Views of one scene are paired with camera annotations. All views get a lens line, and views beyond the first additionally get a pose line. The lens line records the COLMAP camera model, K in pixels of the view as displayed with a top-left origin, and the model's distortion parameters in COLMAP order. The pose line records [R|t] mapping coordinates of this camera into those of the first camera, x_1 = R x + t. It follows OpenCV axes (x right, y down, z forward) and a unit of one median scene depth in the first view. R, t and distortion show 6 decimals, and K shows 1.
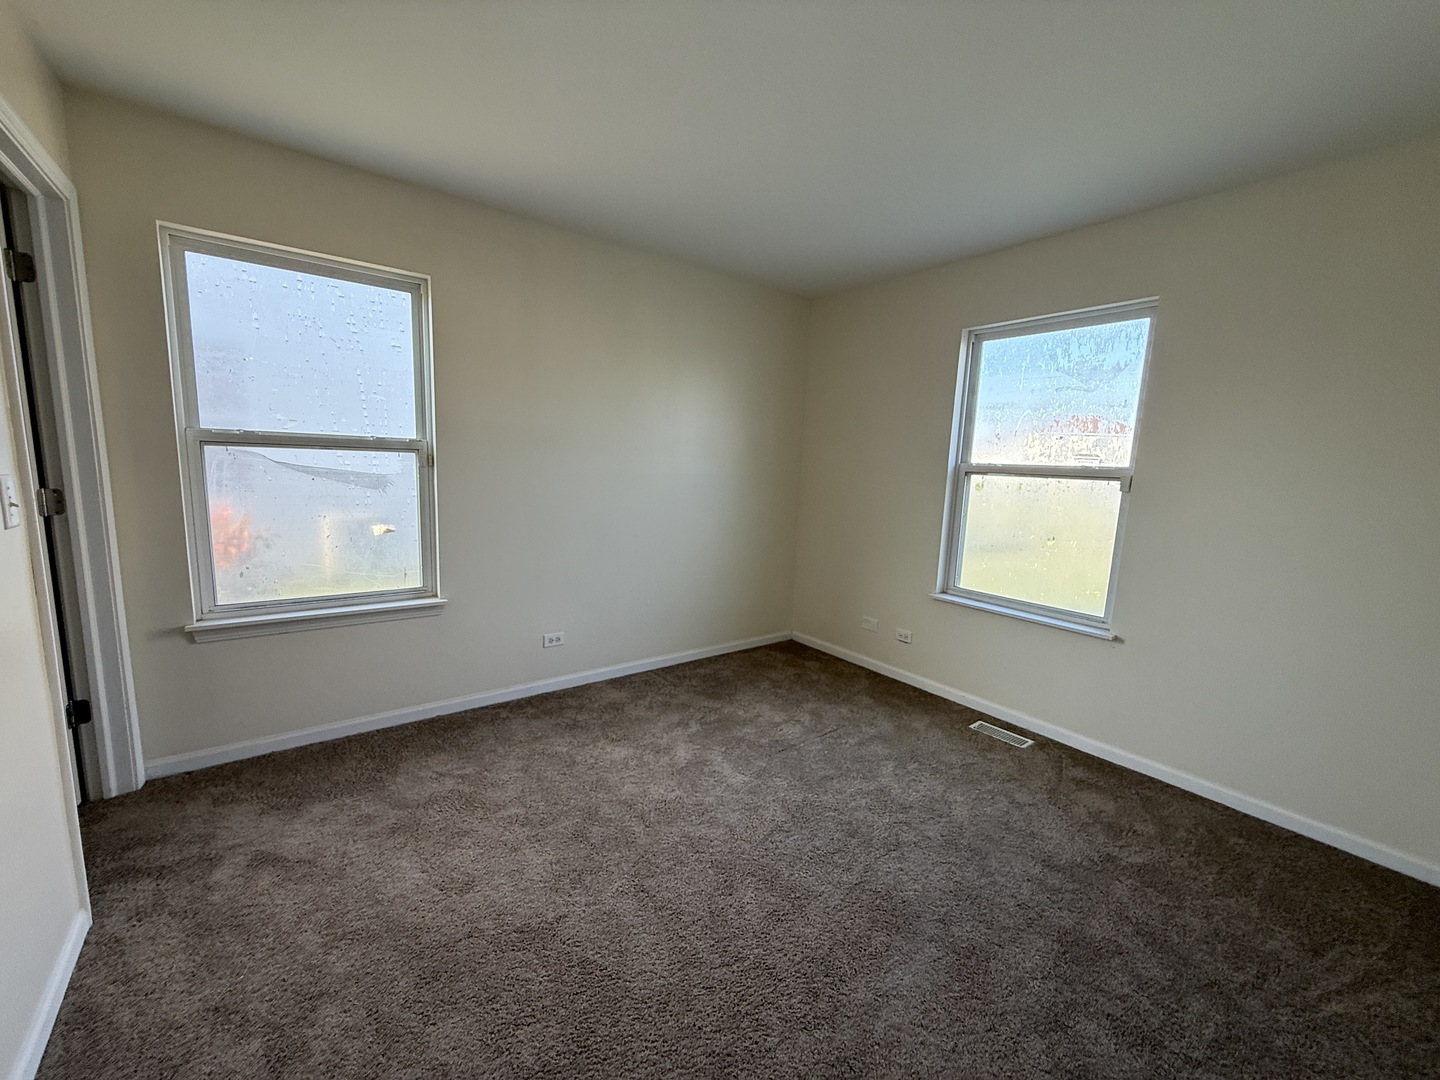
lens RADIAL K [[575.2, 0, 720.9], [0, 575.2, 545.4], [0, 0, 1]] dist [-0.001659, -0.000155]
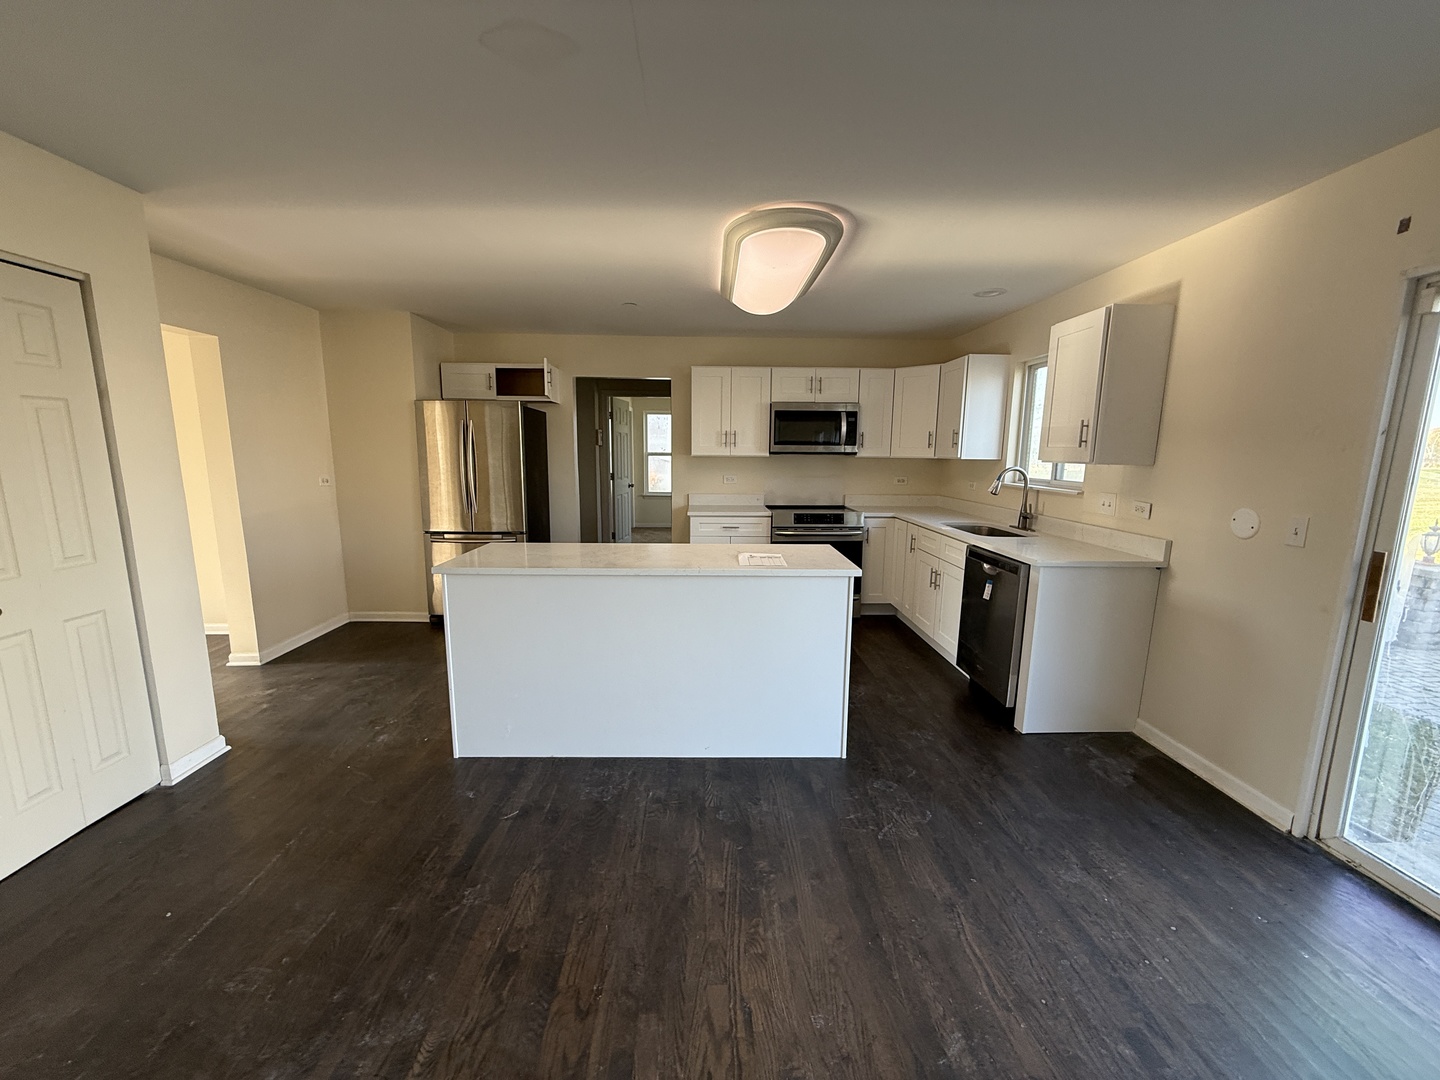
lens RADIAL K [[575.2, 0, 720.1], [0, 575.2, 546.1], [0, 0, 1]] dist [-0.001659, -0.000155]
pose [[0.598178, -0.165095, 0.784173, -4.336689], [0.130417, 0.985558, 0.108010, 0.133390], [-0.790680, 0.037660, 0.611070, -2.374107]]
